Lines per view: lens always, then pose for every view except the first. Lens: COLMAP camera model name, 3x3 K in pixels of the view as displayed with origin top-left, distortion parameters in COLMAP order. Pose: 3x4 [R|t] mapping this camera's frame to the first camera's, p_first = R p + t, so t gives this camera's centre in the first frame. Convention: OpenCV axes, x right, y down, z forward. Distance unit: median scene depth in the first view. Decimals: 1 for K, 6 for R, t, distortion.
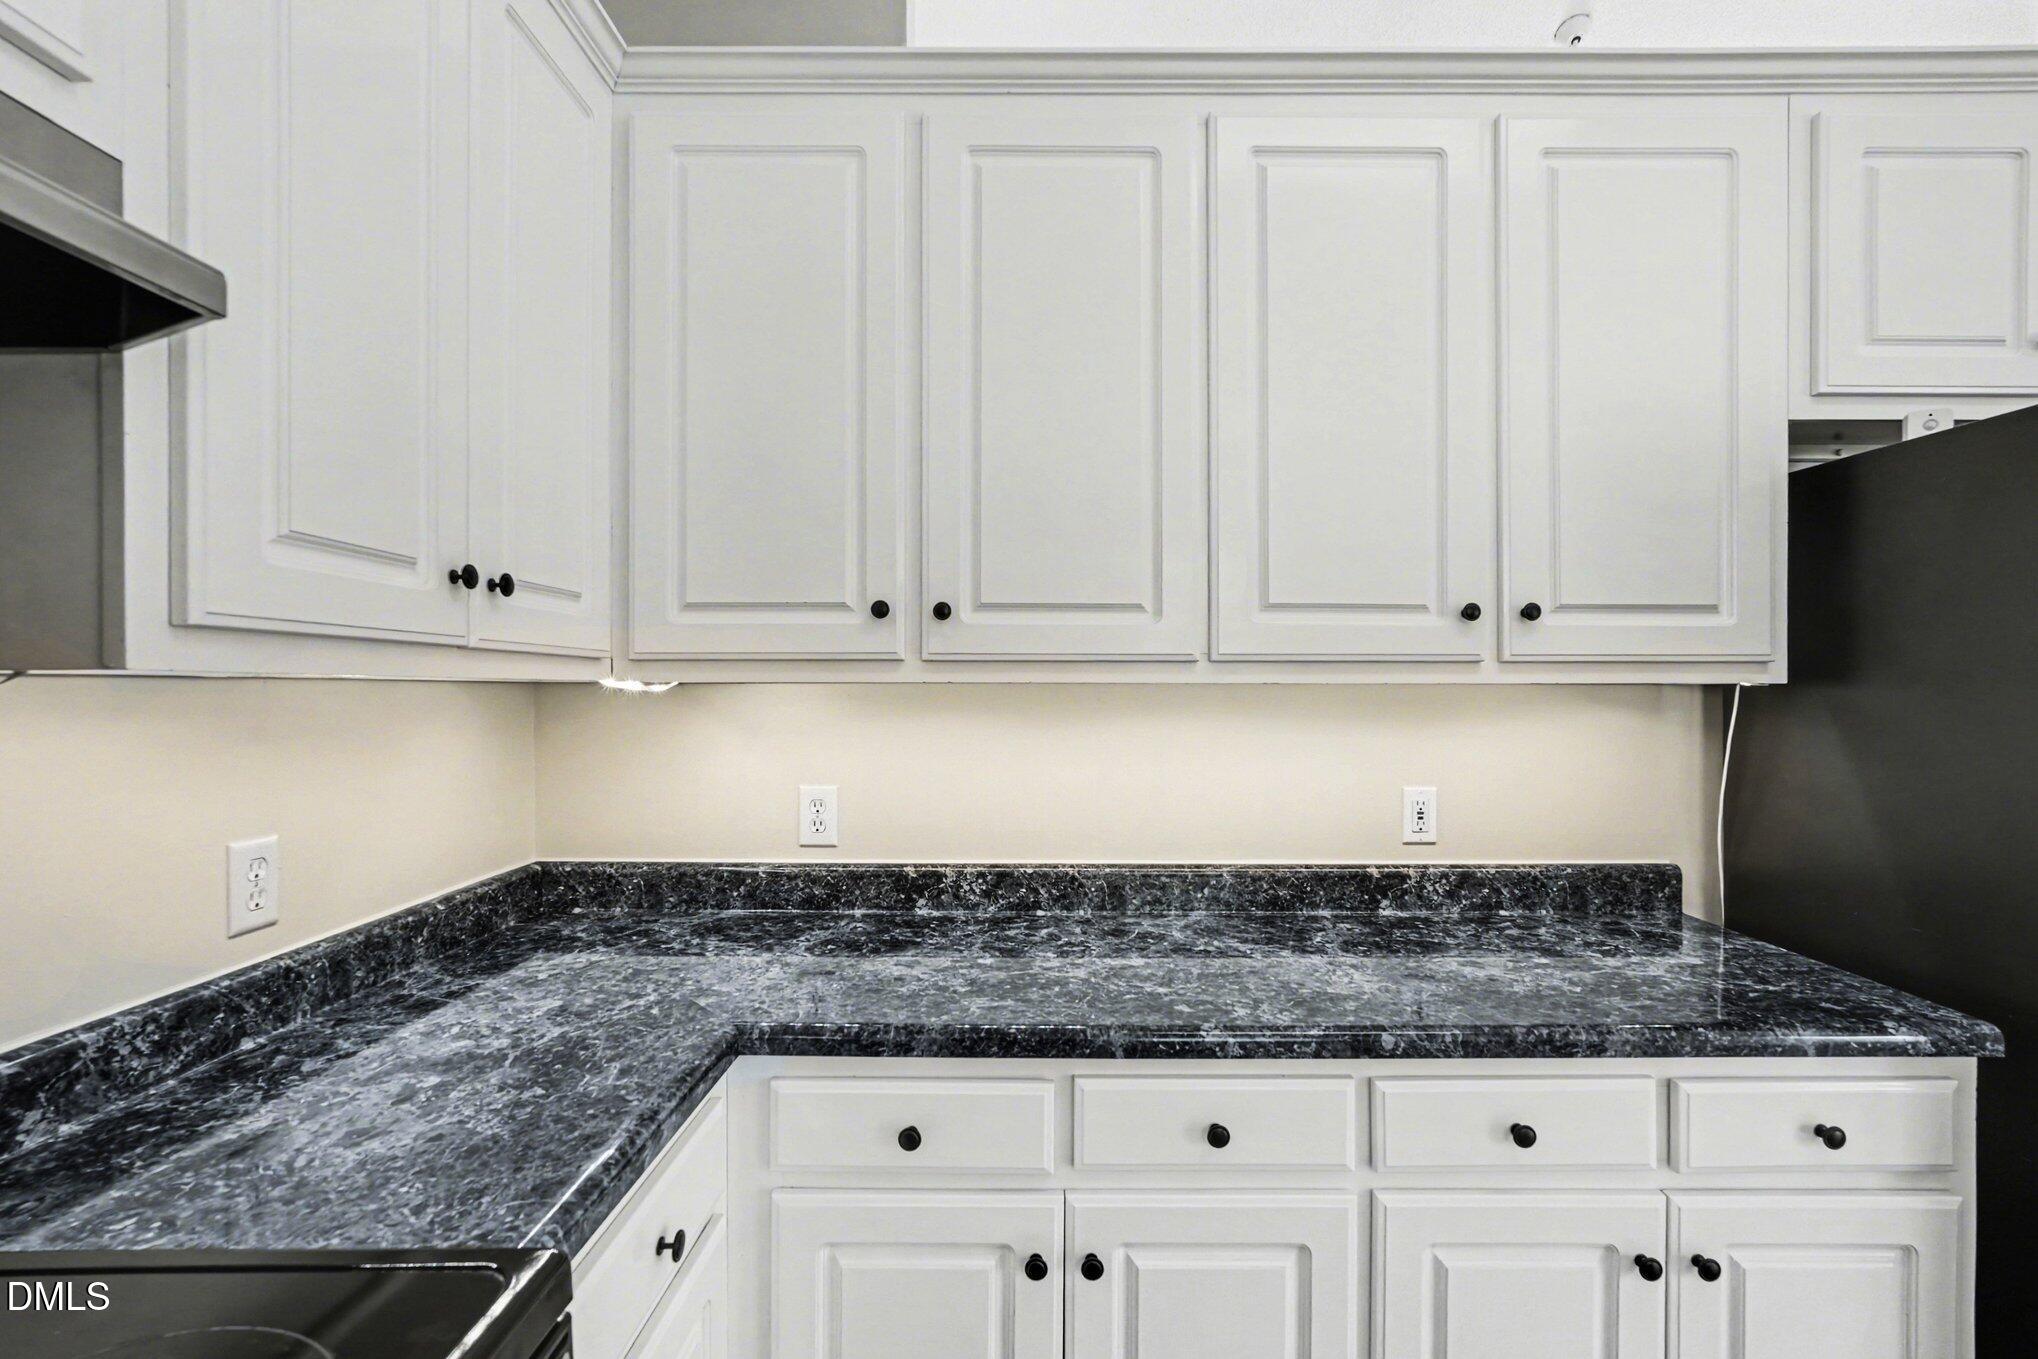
lens RADIAL K [[906.8, 0, 1023.2], [0, 906.8, 678.5], [0, 0, 1]] dist [-0.007201, 0.000389]
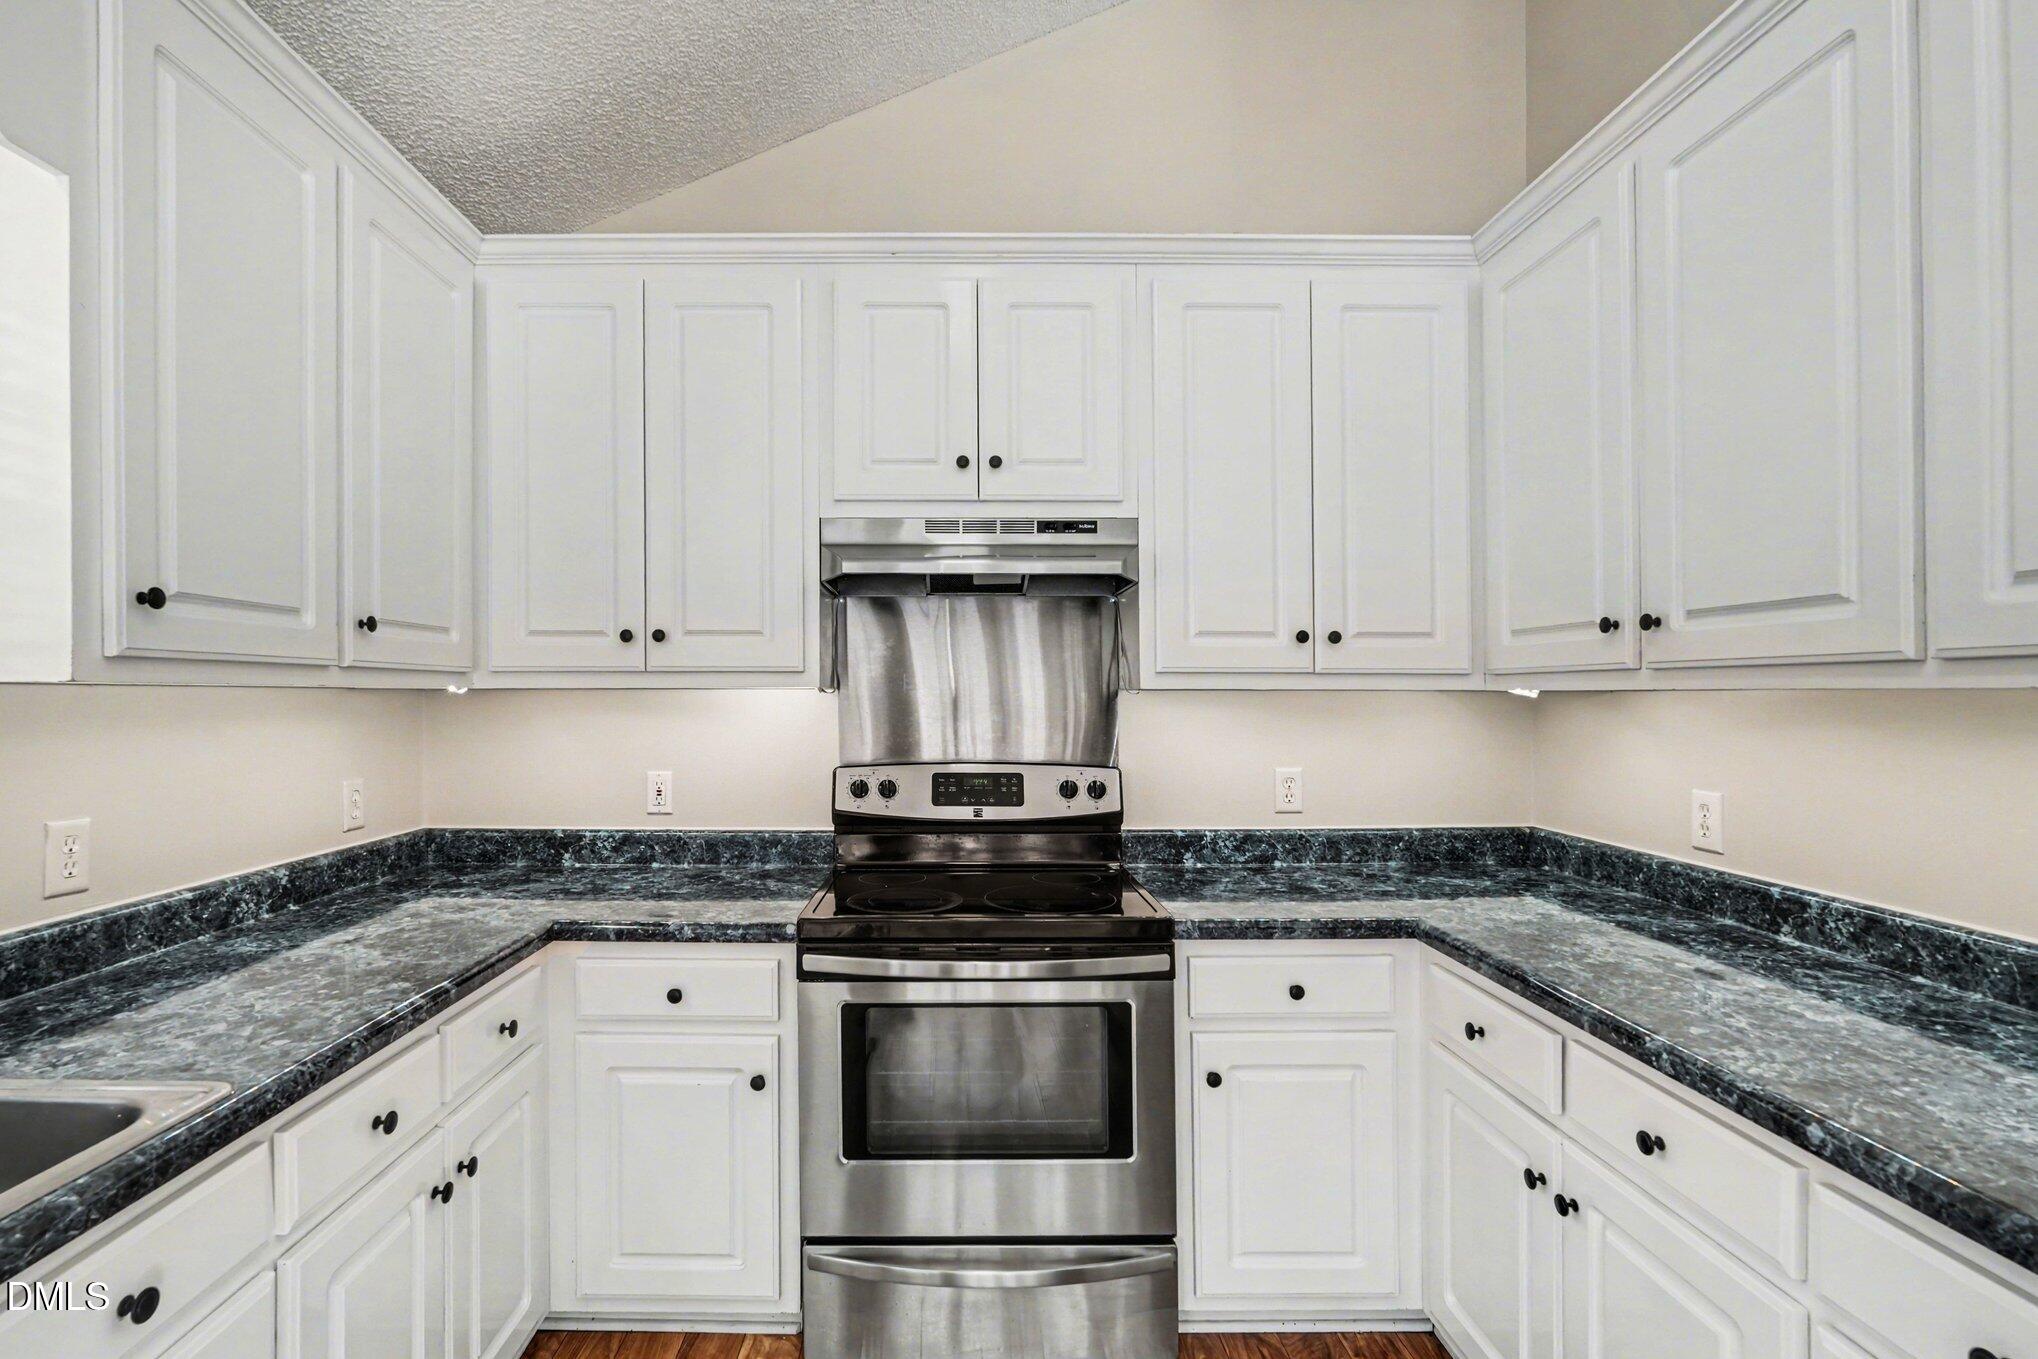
lens RADIAL K [[961.2, 0, 1016.8], [0, 961.2, 689.8], [0, 0, 1]] dist [0.003245, 0.002051]
pose [[0.052145, -0.006105, -0.998621, 0.964050], [0.007122, 0.999958, -0.005742, 0.004756], [0.998614, -0.006812, 0.052186, 0.195264]]
